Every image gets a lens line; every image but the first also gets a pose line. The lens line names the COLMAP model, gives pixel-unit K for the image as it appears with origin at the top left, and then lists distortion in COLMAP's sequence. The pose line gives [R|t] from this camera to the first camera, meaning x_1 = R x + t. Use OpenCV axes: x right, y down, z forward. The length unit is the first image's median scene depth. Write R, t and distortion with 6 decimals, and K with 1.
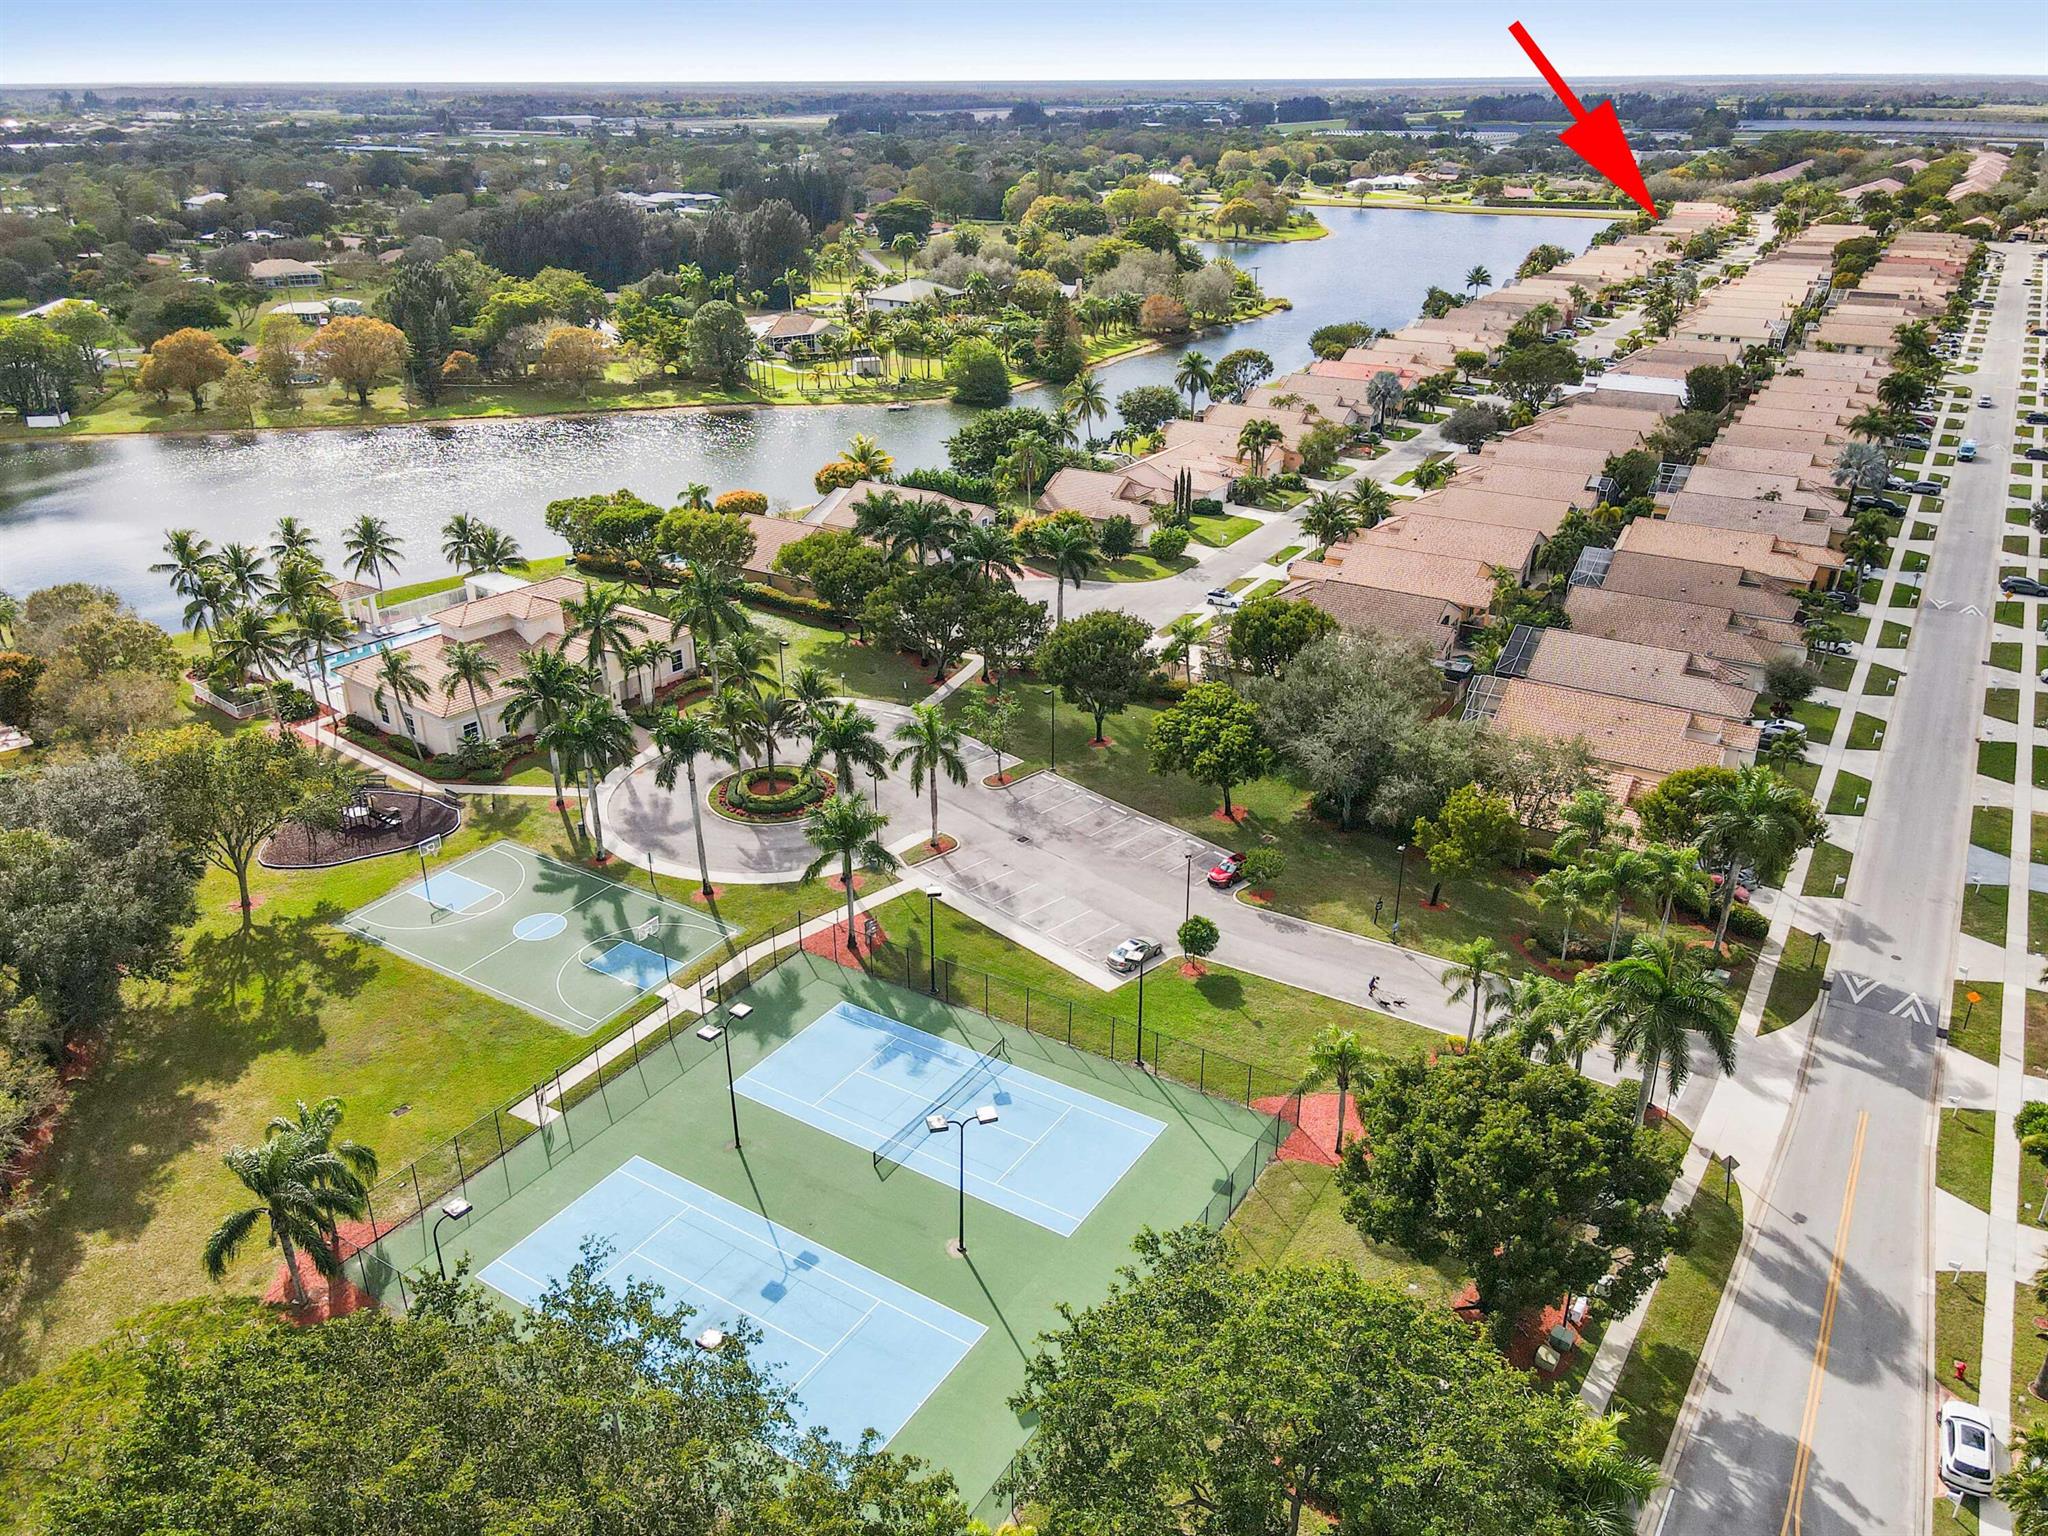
lens RADIAL K [[1498.2, 0, 993.7], [0, 1498.2, 762.0], [0, 0, 1]] dist [-0.019825, 0.085714]
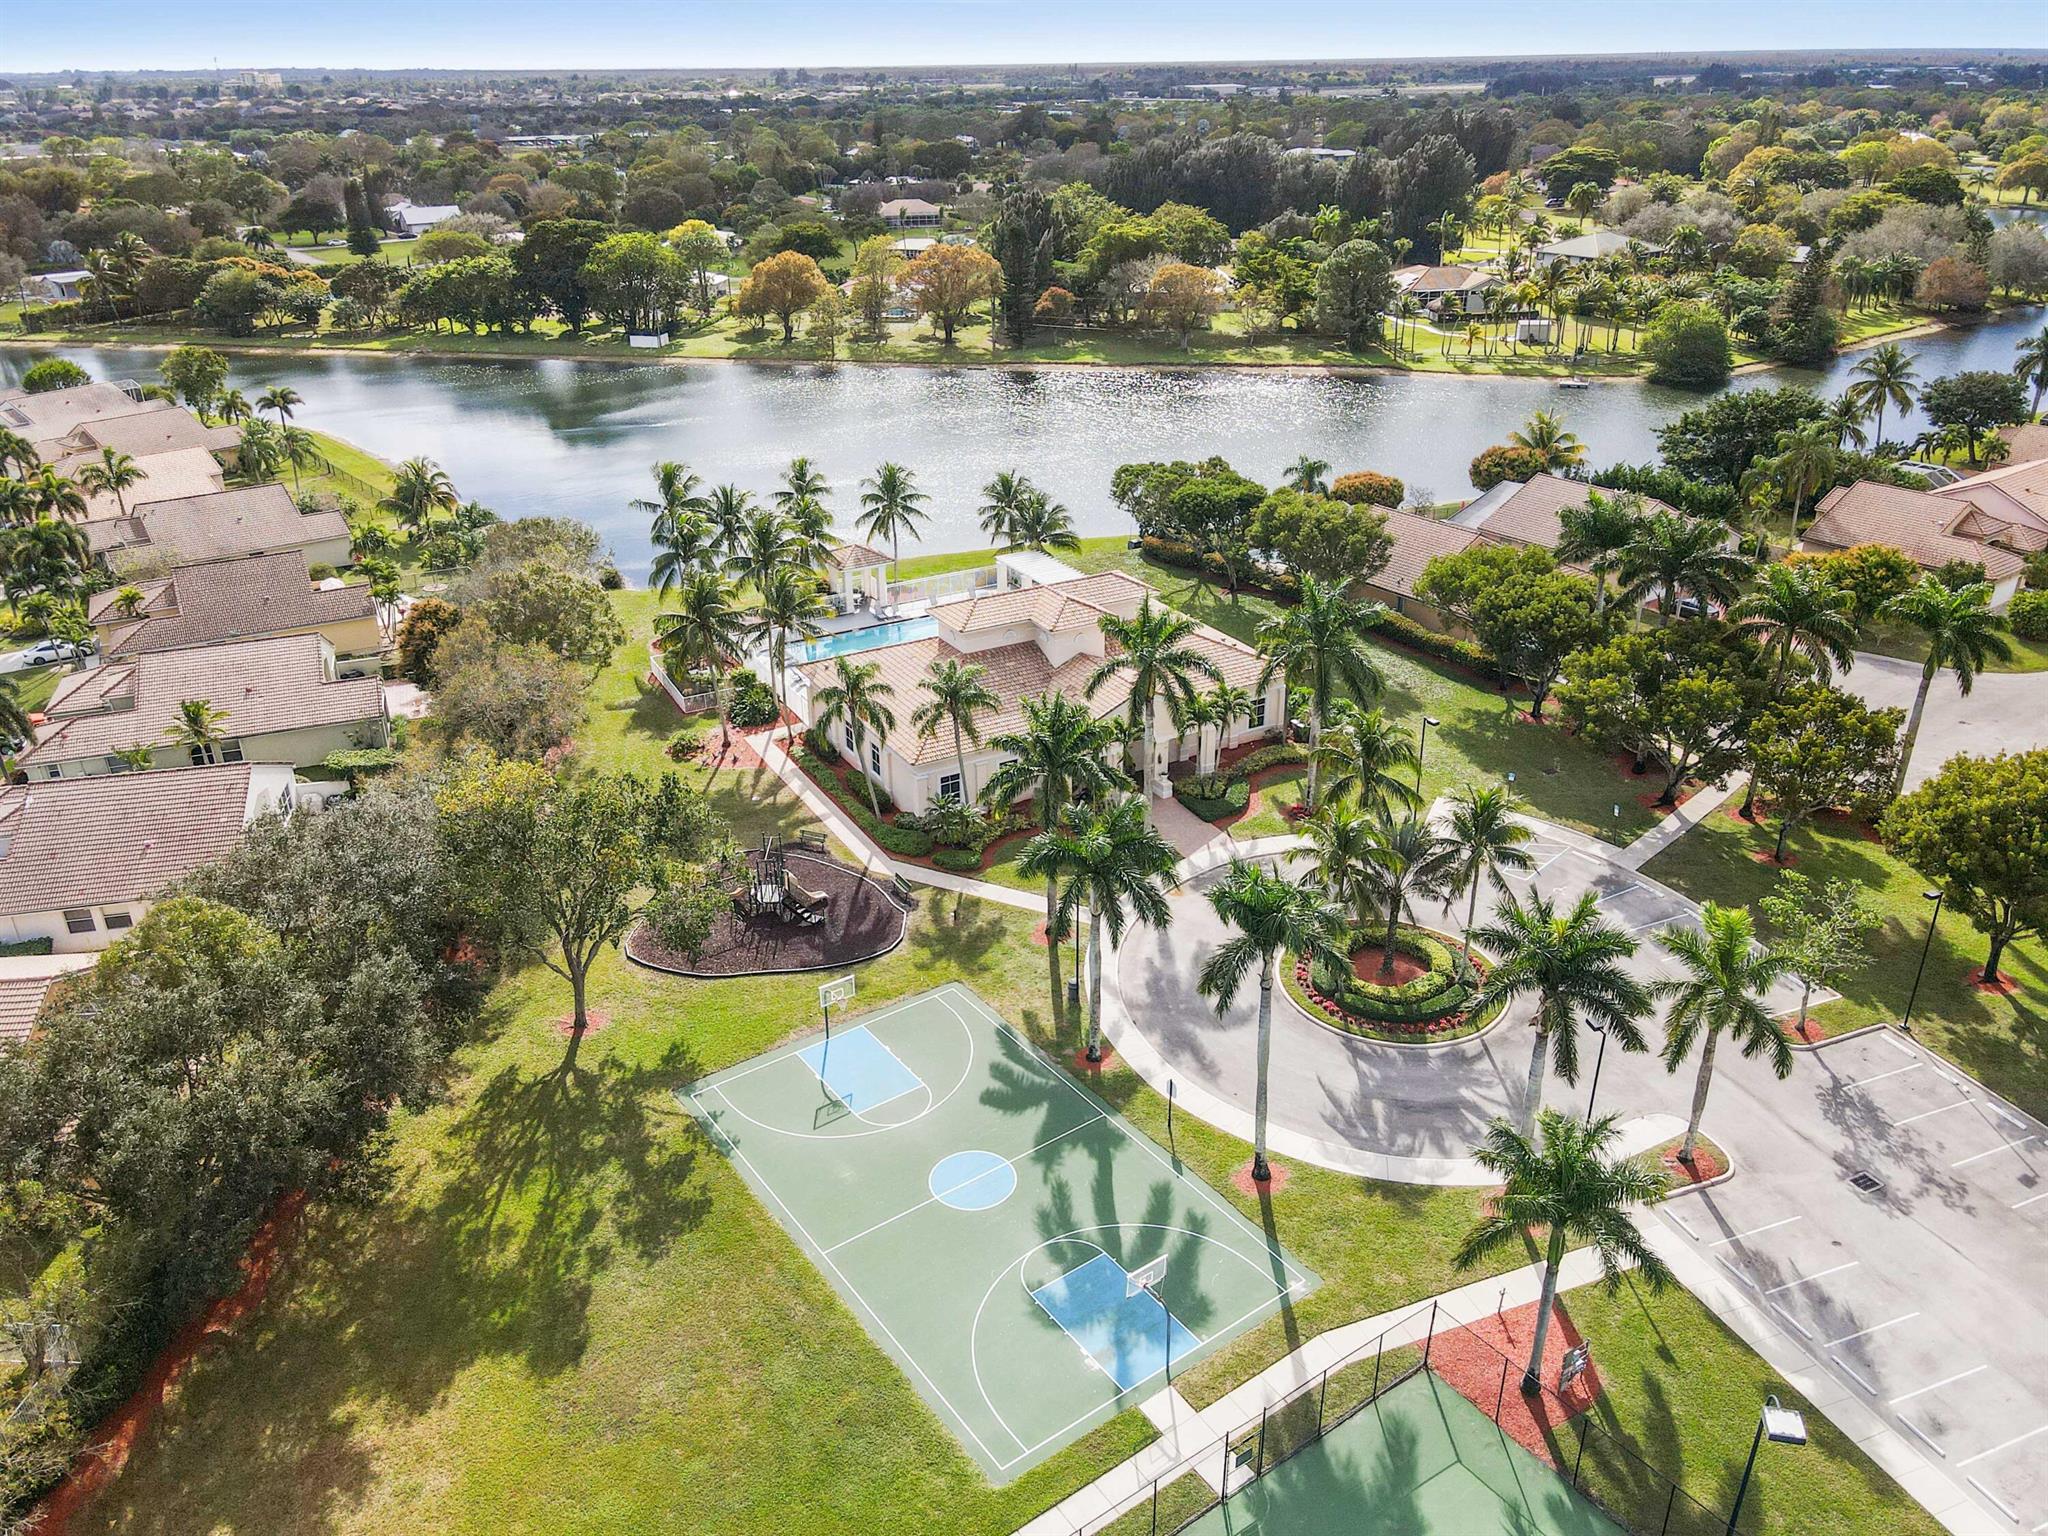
lens RADIAL K [[1477.8, 0, 1024.0], [0, 1477.8, 768.0], [0, 0, 1]] dist [-0.006021, 0.024325]
pose [[0.931864, 0.152503, -0.329199, -0.066711], [-0.146129, 0.988279, 0.044178, -0.044962], [0.332078, 0.006937, 0.943226, 0.259253]]
